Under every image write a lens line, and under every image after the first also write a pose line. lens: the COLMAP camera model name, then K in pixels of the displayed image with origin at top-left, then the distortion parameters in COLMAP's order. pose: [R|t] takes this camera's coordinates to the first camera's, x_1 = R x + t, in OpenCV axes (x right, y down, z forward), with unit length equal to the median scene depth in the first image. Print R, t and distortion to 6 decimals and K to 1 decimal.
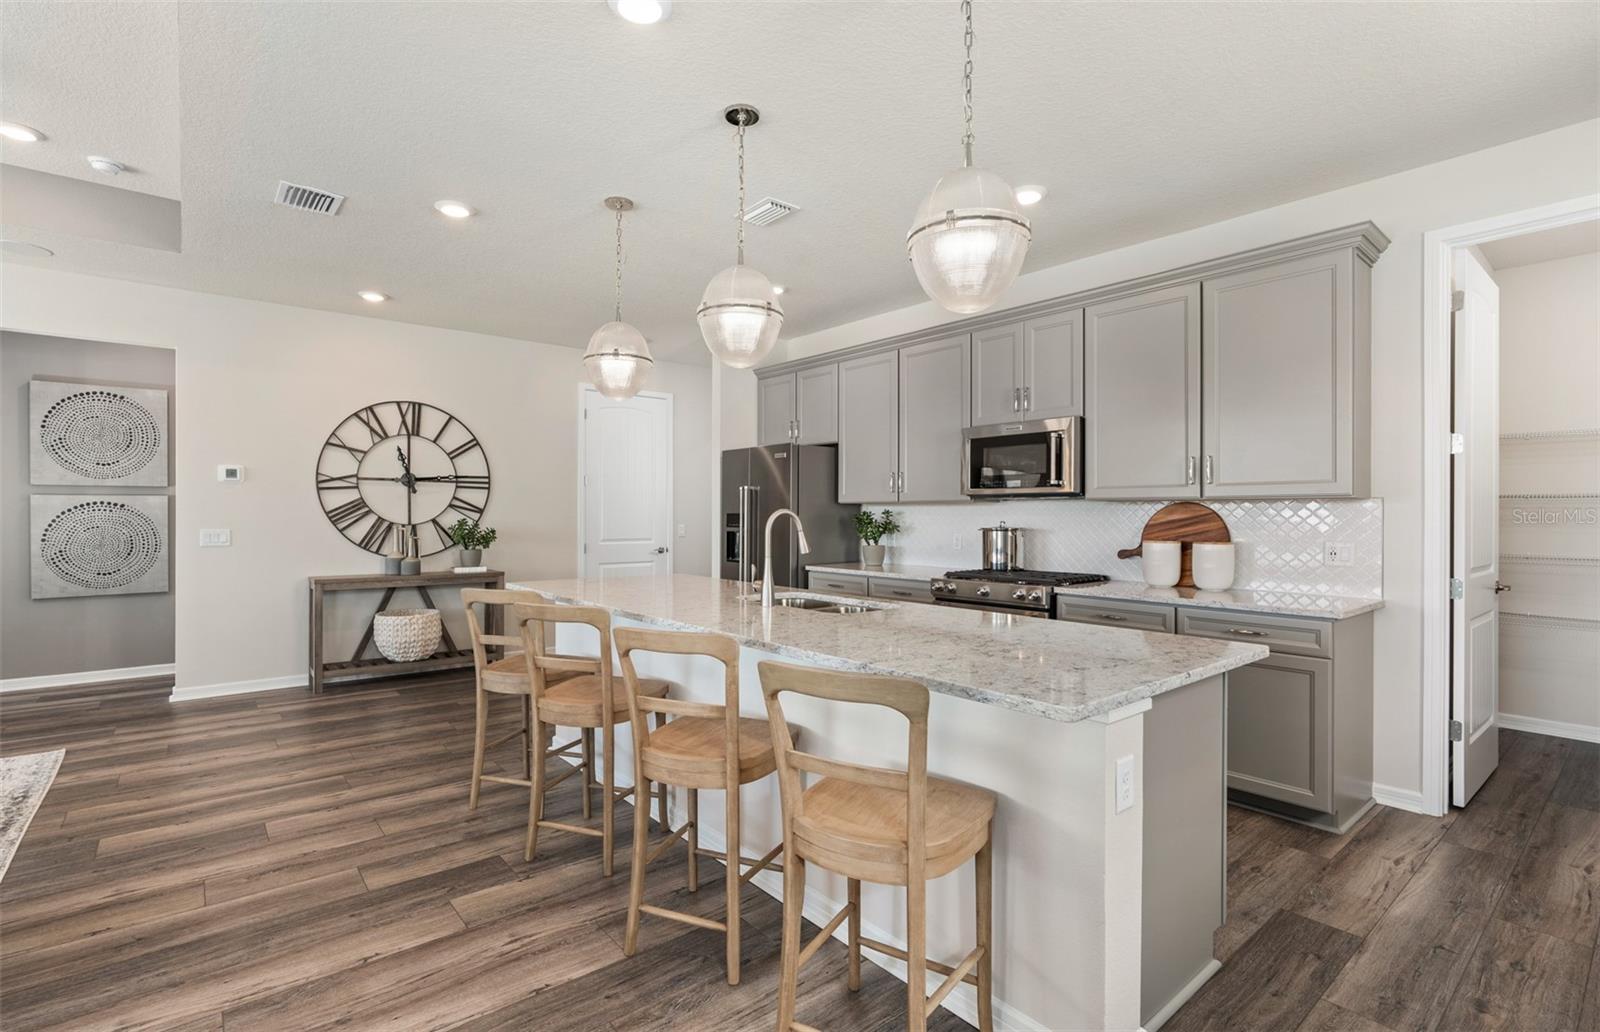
lens RADIAL K [[743.3, 0, 797.1], [0, 743.3, 513.7], [0, 0, 1]] dist [-0.011761, 0.005255]
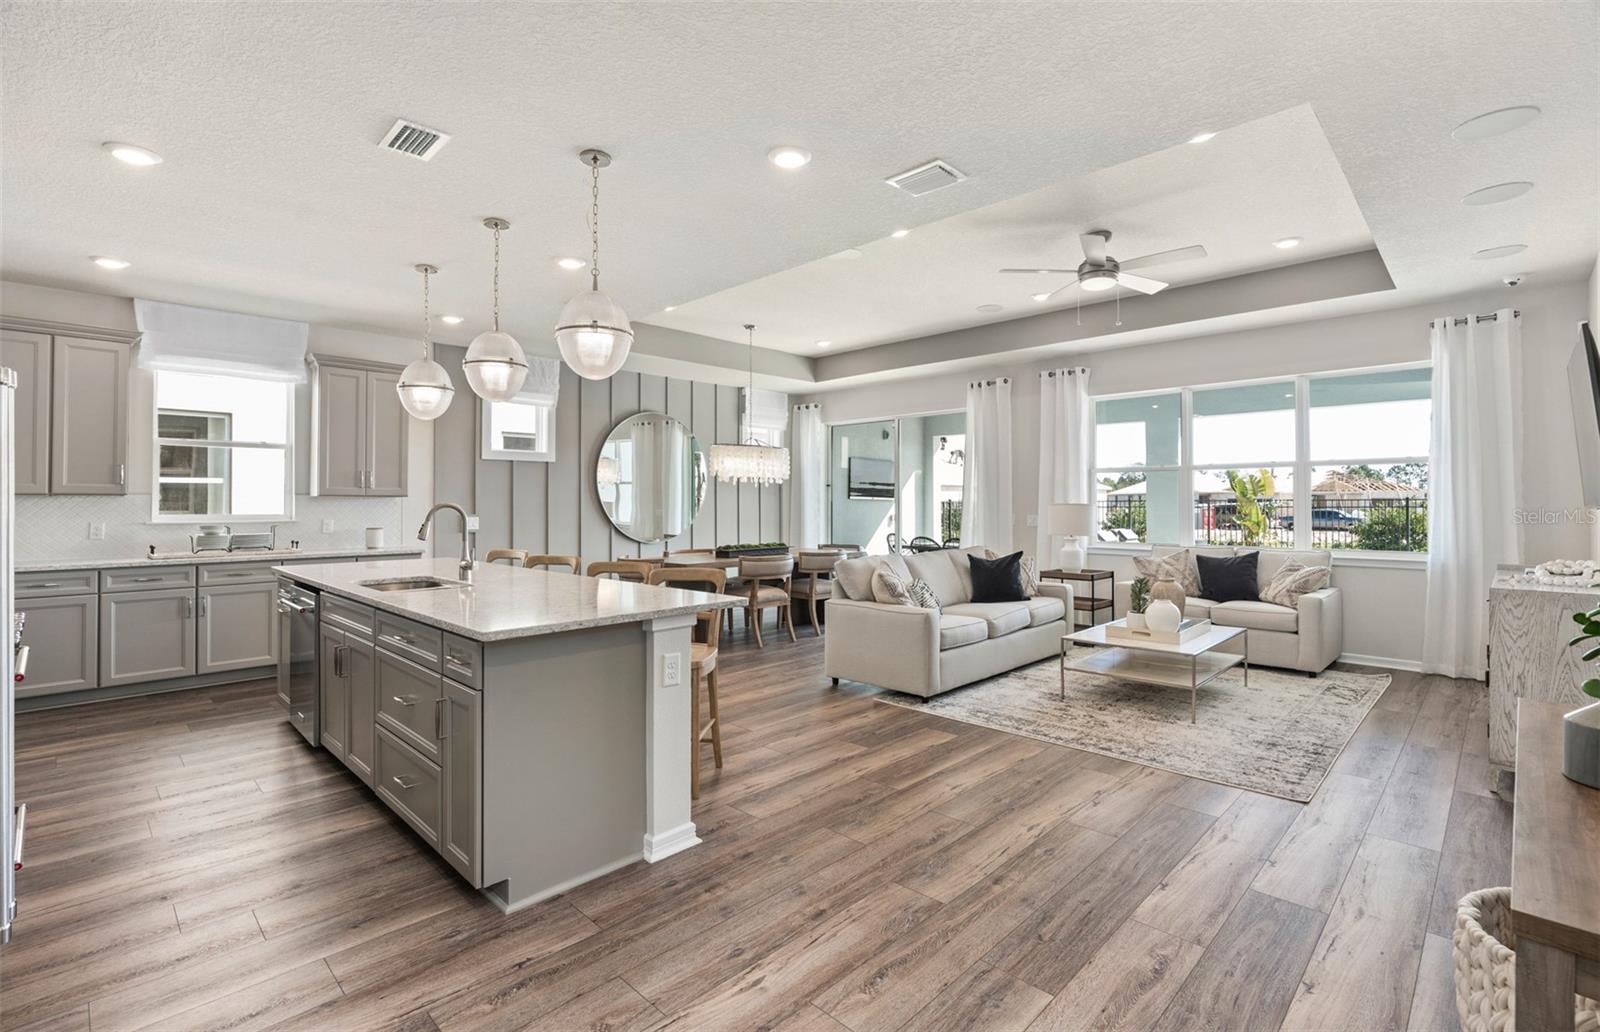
lens RADIAL K [[727.3, 0, 796.3], [0, 727.3, 492.5], [0, 0, 1]] dist [-0.009456, 0.002674]
pose [[-0.995270, -0.000970, -0.097145, -0.334417], [0.000209, 0.999926, -0.012132, -0.005751], [0.097150, -0.012095, -0.995196, 1.589766]]
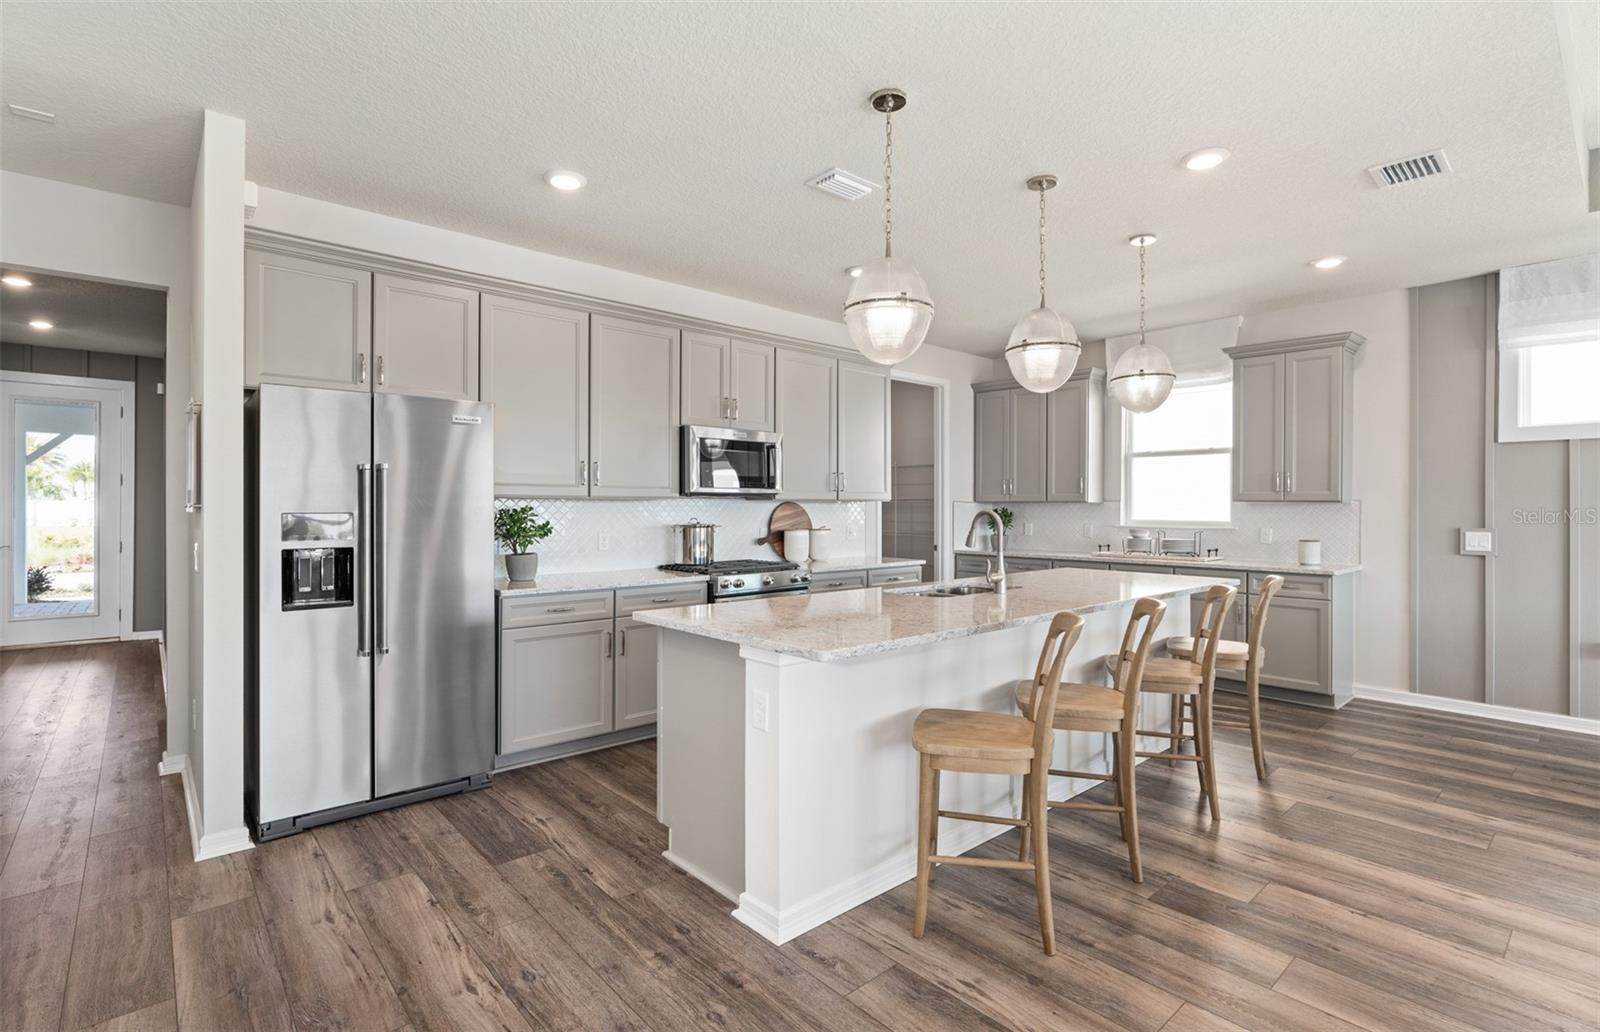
lens RADIAL K [[743.3, 0, 804.0], [0, 743.3, 506.7], [0, 0, 1]] dist [-0.011761, 0.005255]
pose [[-0.035714, -0.001490, 0.999361, -0.828047], [-0.001576, 0.999998, 0.001435, -0.008255], [-0.999361, -0.001524, -0.035716, 0.936175]]
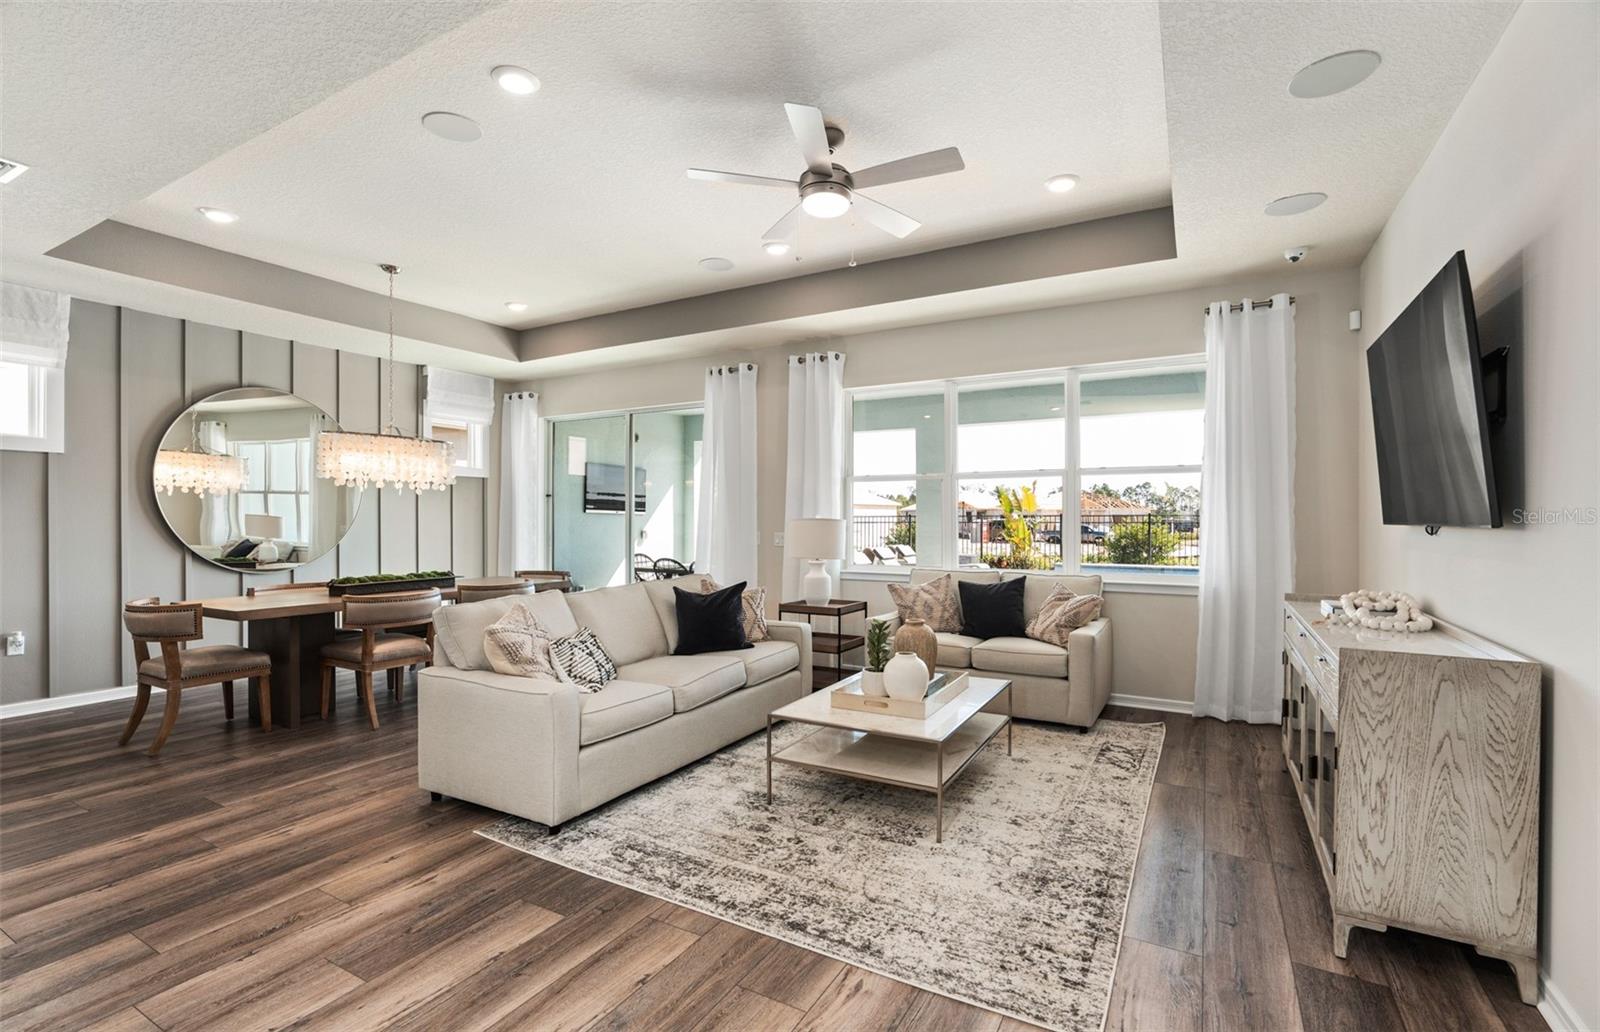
lens RADIAL K [[727.3, 0, 795.4], [0, 727.3, 515.1], [0, 0, 1]] dist [-0.009456, 0.002674]
pose [[-0.936087, -0.002869, -0.351758, -0.604644], [-0.002457, 0.999996, -0.001618, -0.003957], [0.351761, -0.000650, -0.936090, 1.242122]]
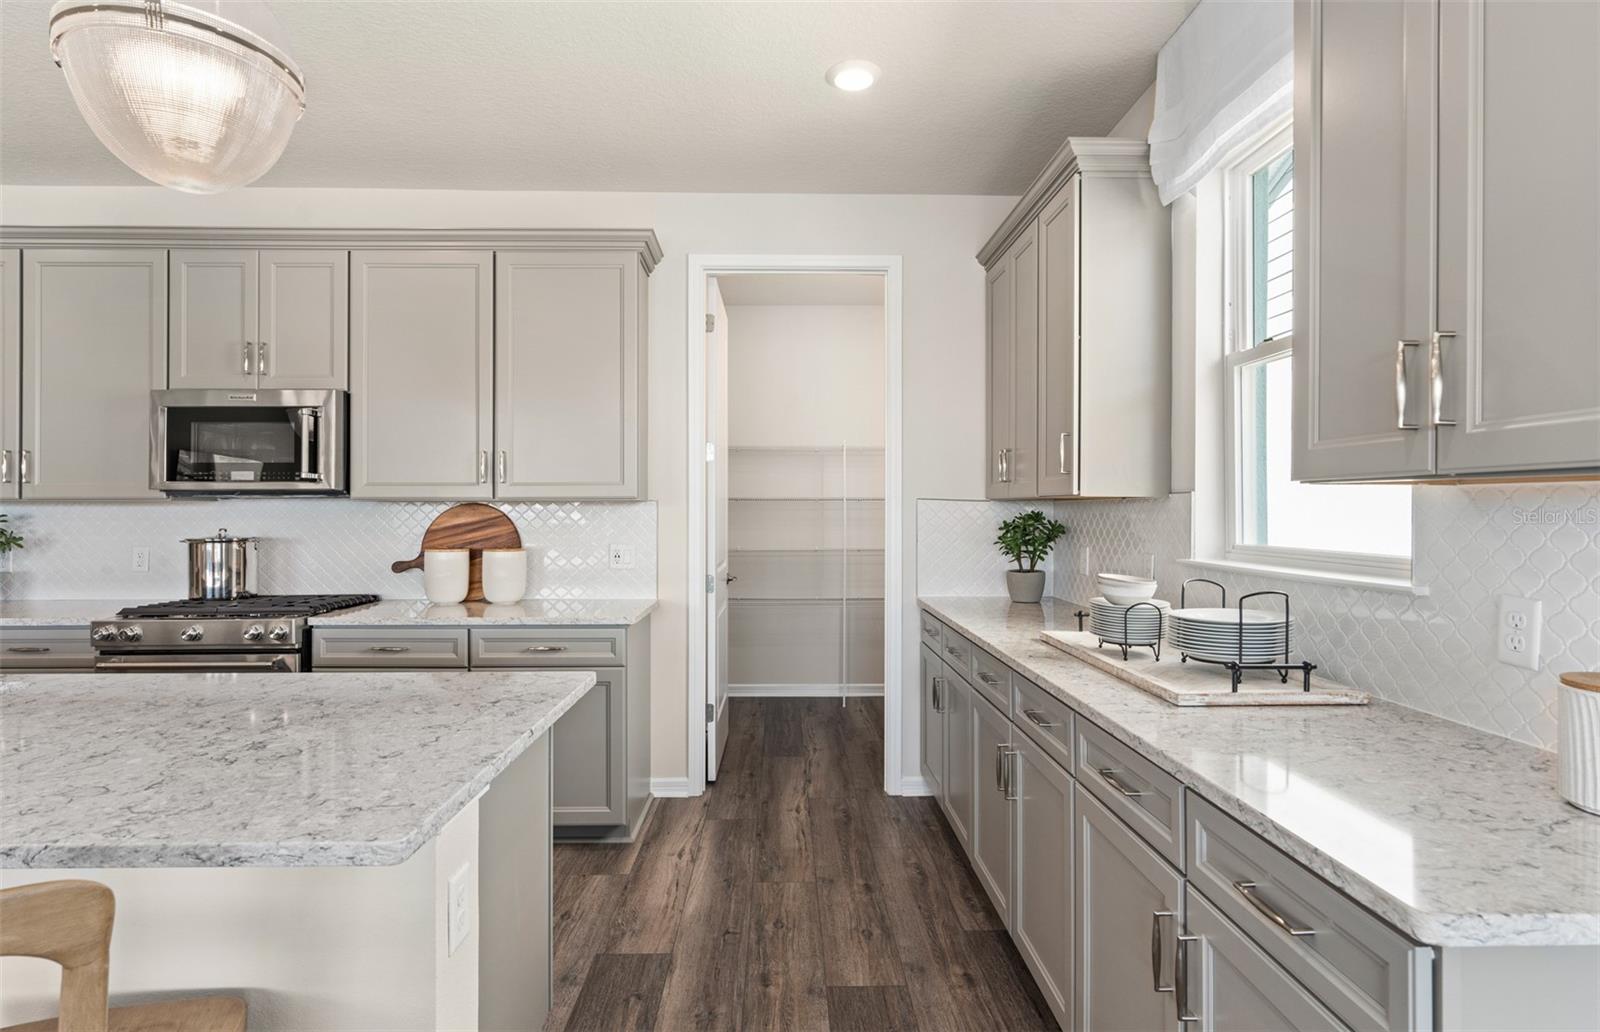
lens RADIAL K [[822.9, 0, 793.6], [0, 822.9, 507.0], [0, 0, 1]] dist [-0.002507, 0.001596]
pose [[0.627820, 0.000616, 0.778358, 0.011188], [0.002847, 0.999991, -0.003088, -0.006545], [-0.778353, 0.004155, 0.627813, 0.097715]]
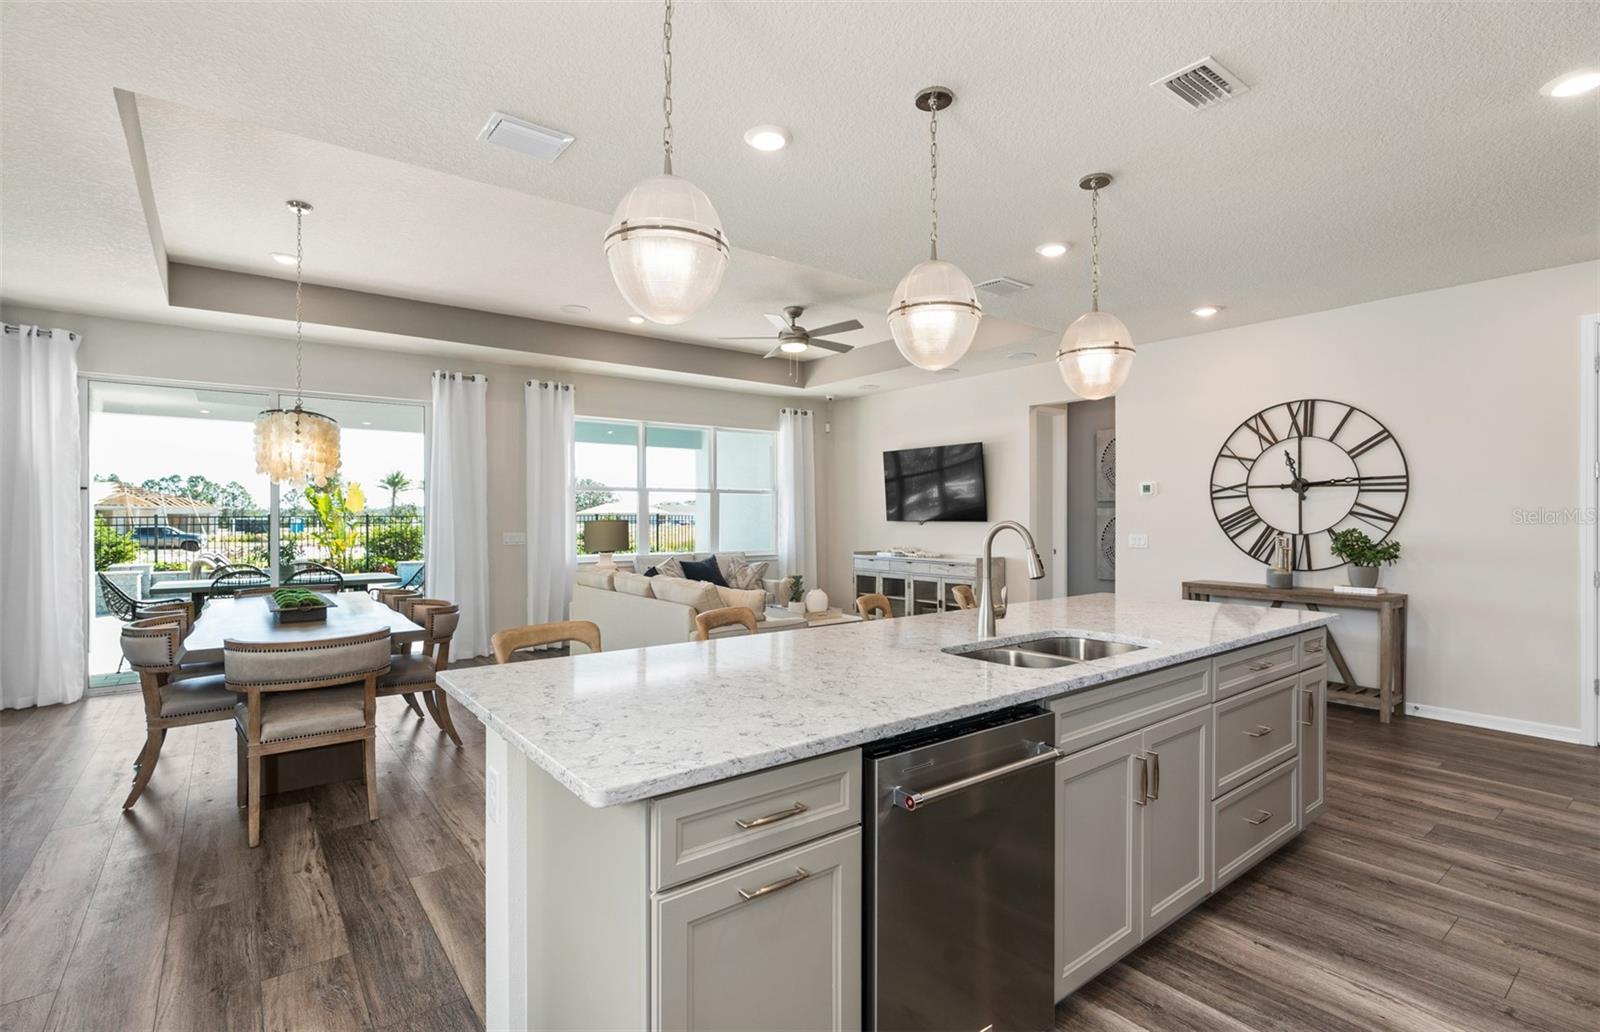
lens RADIAL K [[743.3, 0, 799.0], [0, 743.3, 510.6], [0, 0, 1]] dist [-0.011761, 0.005255]
pose [[-0.028833, -0.010594, -0.999528, 0.568315], [-0.001816, 0.999943, -0.010546, -0.004925], [0.999583, 0.001511, -0.028851, 0.558863]]
